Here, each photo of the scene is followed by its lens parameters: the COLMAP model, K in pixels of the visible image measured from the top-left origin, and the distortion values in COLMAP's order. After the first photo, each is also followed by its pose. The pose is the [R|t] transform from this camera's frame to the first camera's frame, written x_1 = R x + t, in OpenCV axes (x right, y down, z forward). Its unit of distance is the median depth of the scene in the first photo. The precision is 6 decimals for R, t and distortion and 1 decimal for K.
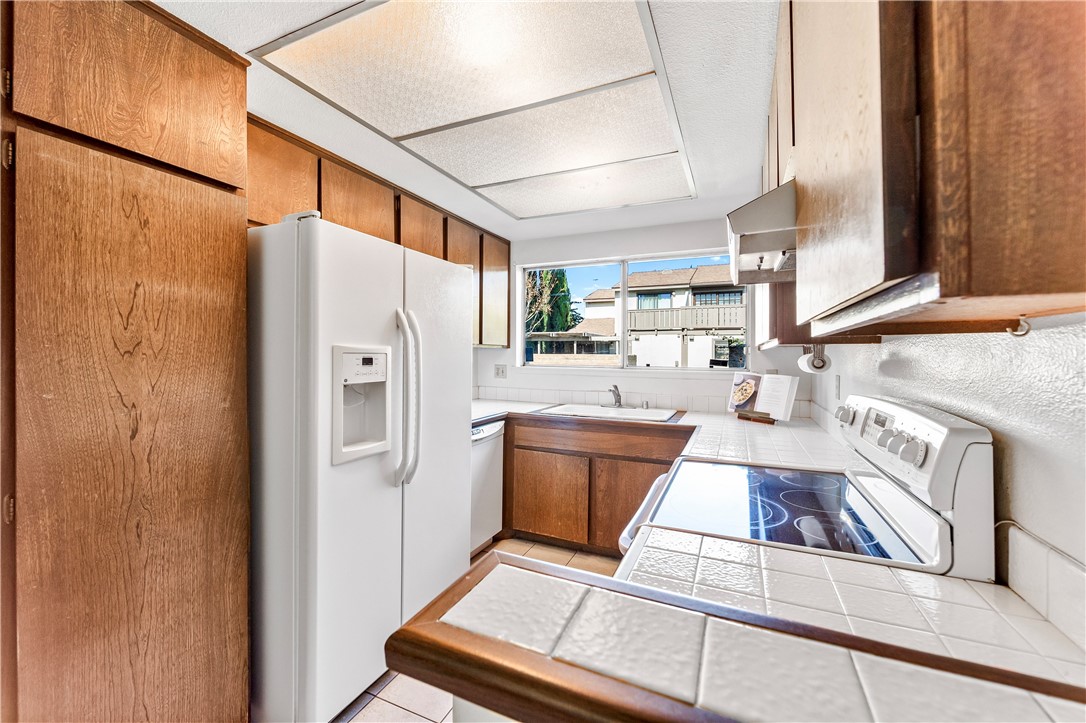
lens RADIAL K [[430.7, 0, 541.7], [0, 430.7, 358.9], [0, 0, 1]] dist [-0.001533, -0.000631]
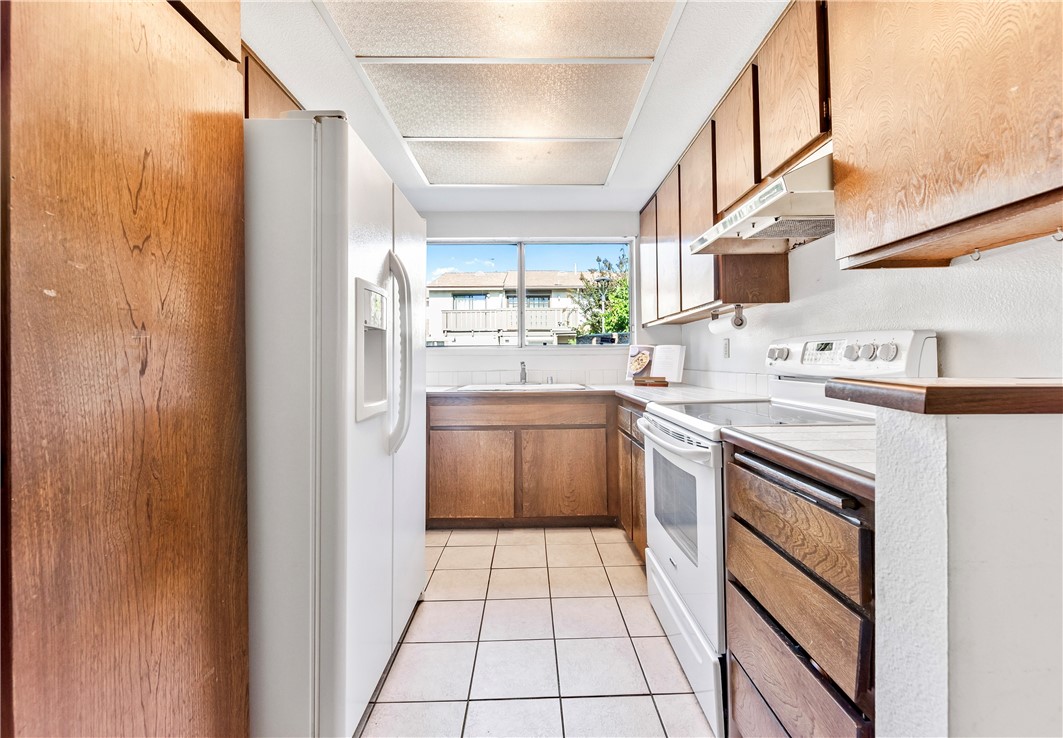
lens RADIAL K [[446.4, 0, 534.7], [0, 446.4, 360.0], [0, 0, 1]] dist [-0.003212, 0.000064]
pose [[0.904517, -0.013664, 0.426219, -0.651602], [0.019283, 0.999775, -0.008871, 0.171215], [-0.426002, 0.016243, 0.904576, 0.085727]]
